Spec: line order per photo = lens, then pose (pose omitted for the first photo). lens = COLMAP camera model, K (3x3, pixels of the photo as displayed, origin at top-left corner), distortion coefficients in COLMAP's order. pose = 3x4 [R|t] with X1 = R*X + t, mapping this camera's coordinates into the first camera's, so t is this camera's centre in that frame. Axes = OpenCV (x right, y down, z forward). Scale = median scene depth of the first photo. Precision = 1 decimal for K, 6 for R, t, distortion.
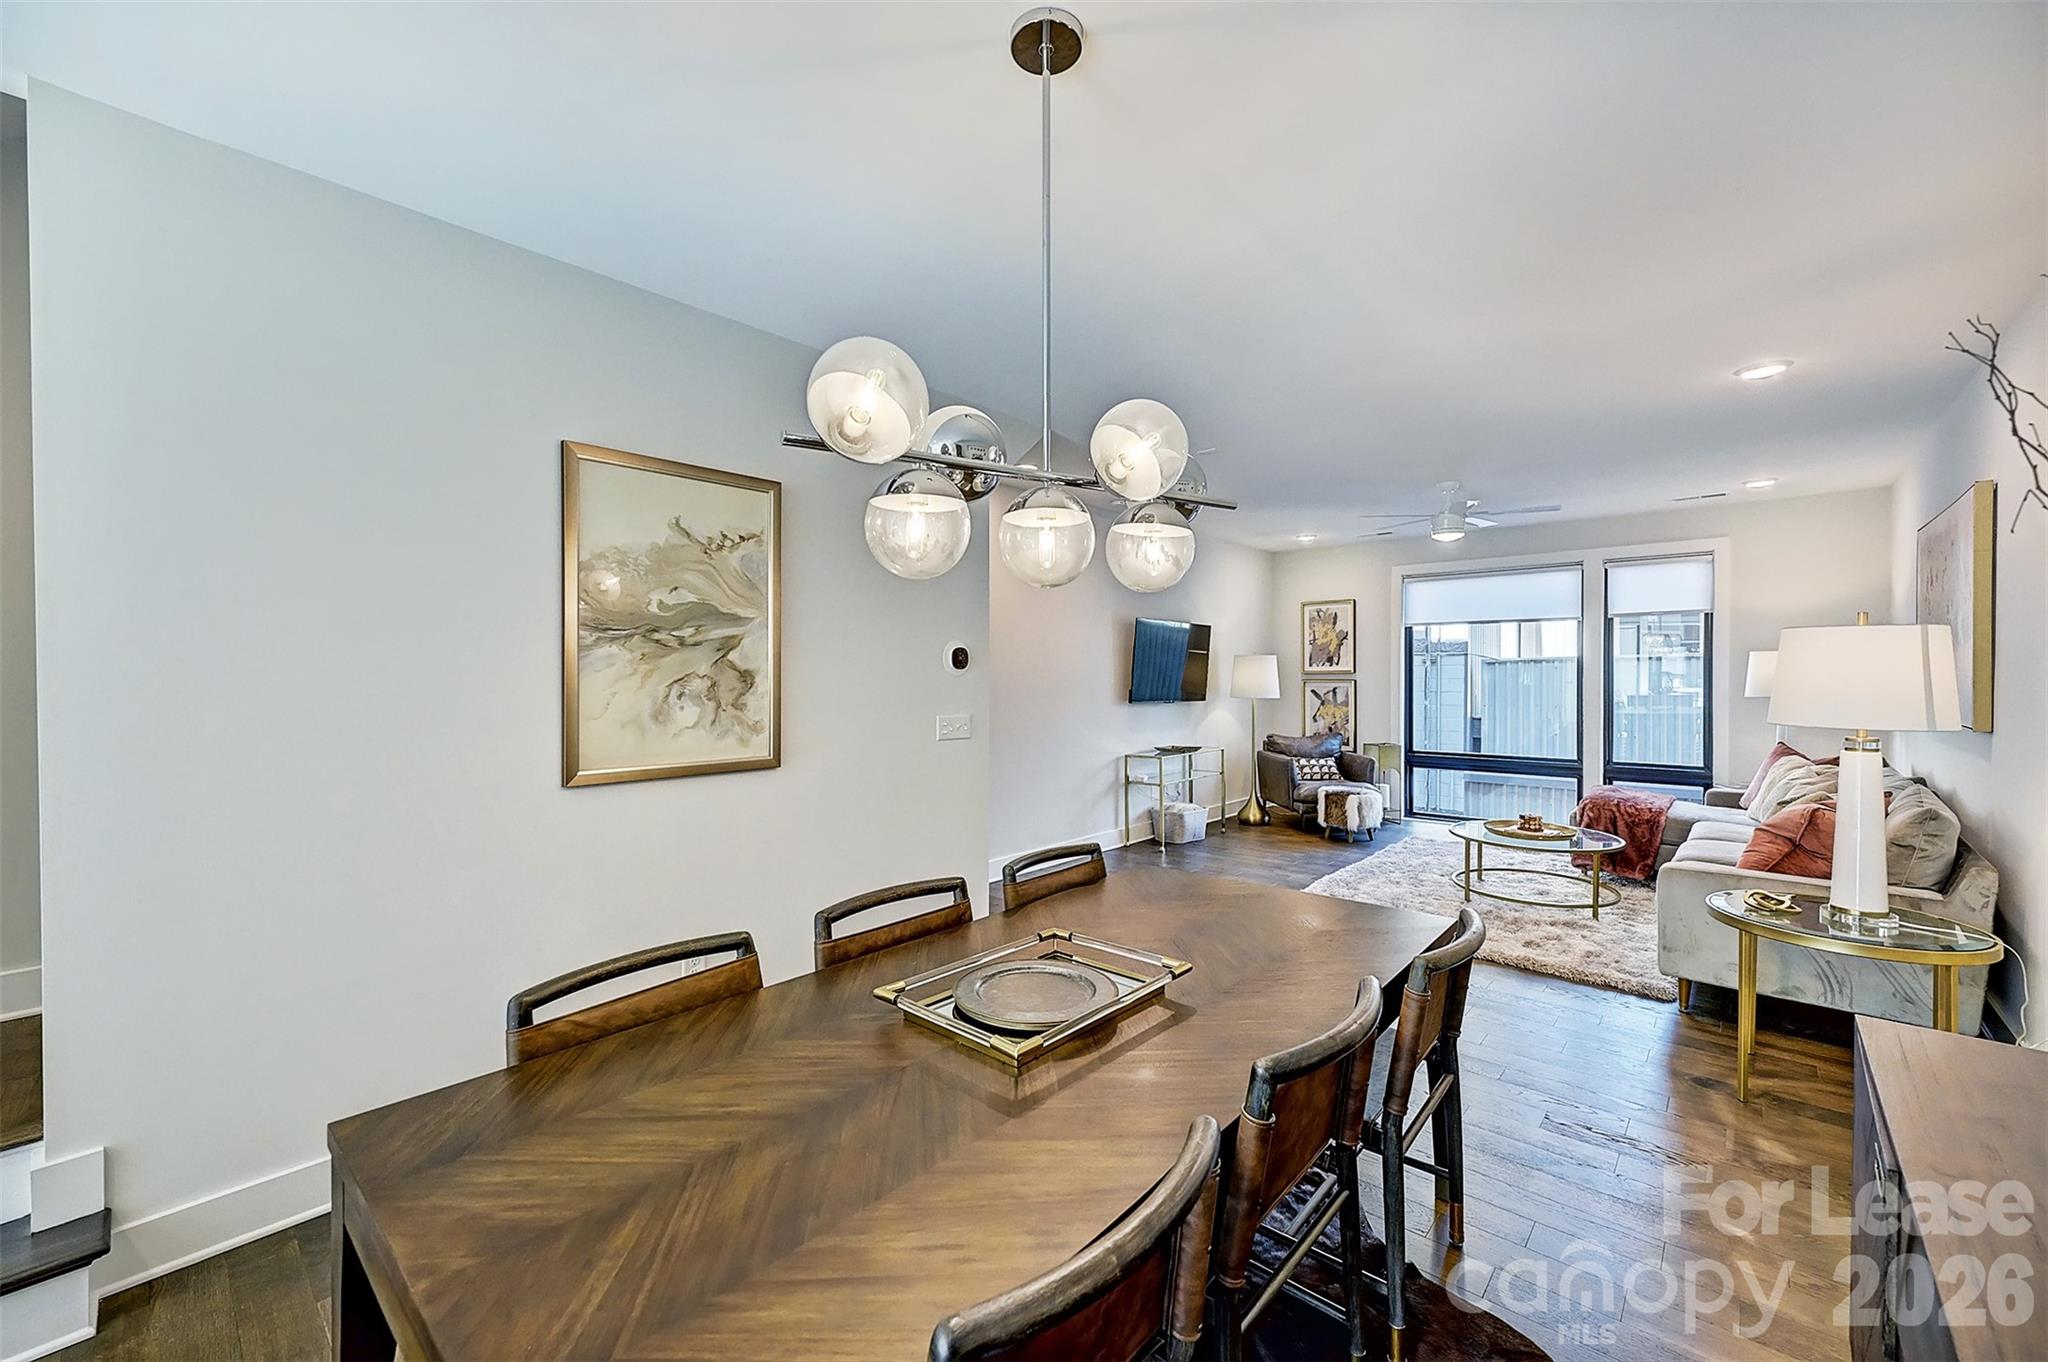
lens RADIAL K [[821.7, 0, 1019.9], [0, 821.7, 673.4], [0, 0, 1]] dist [-0.004621, -0.000868]
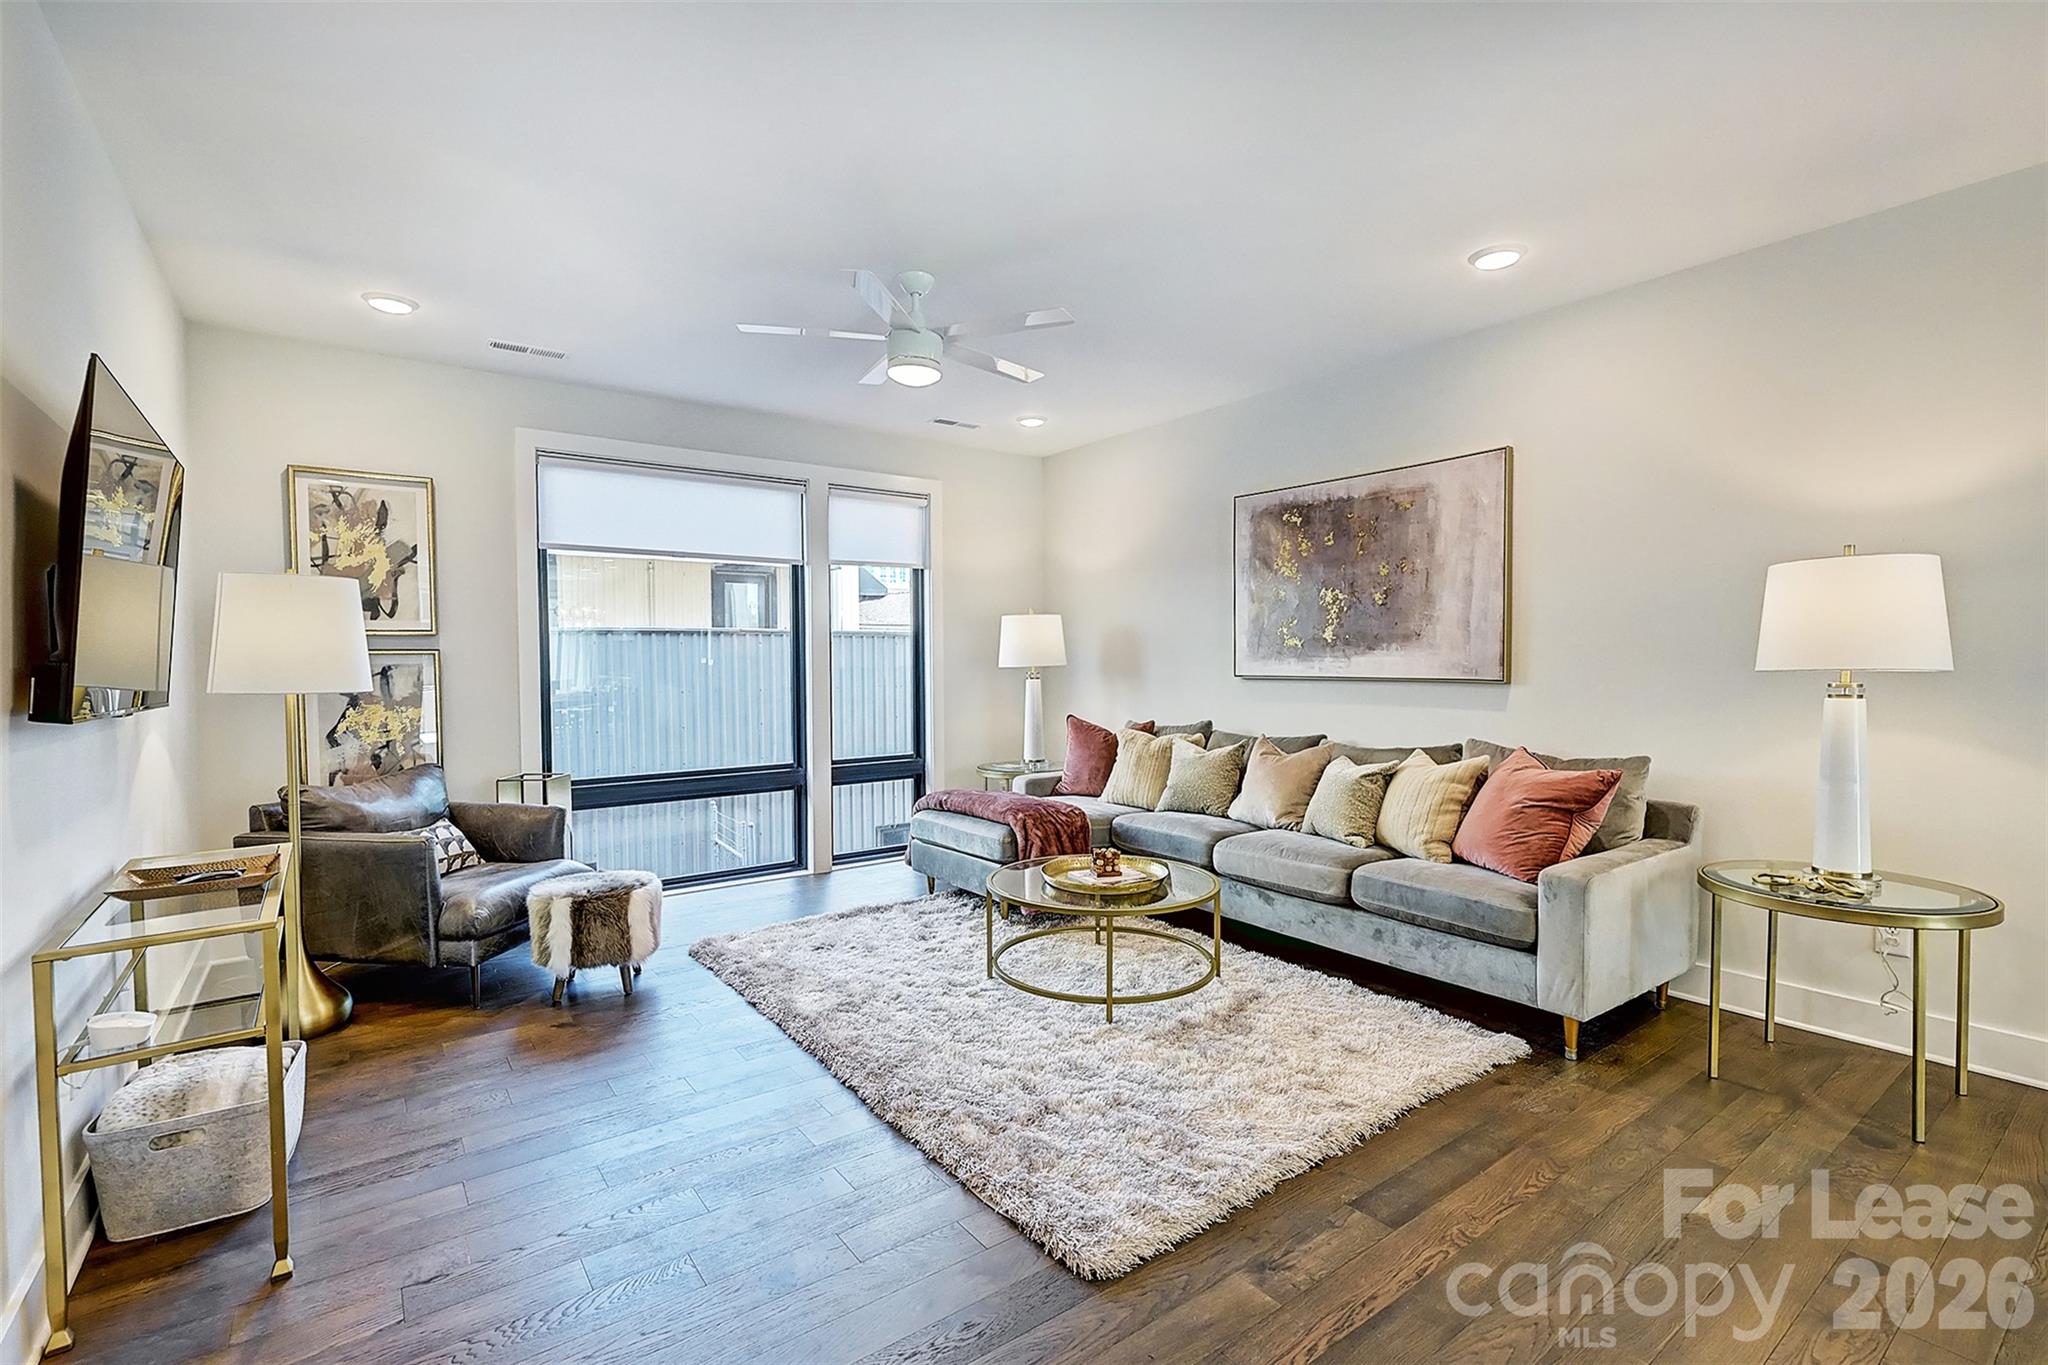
lens RADIAL K [[913.7, 0, 1008.9], [0, 913.7, 688.7], [0, 0, 1]] dist [-0.004133, -0.001334]
pose [[0.191825, -0.027395, 0.981047, -0.055245], [0.005217, 0.999625, 0.026893, 0.021463], [-0.981415, -0.000040, 0.191896, 0.684821]]
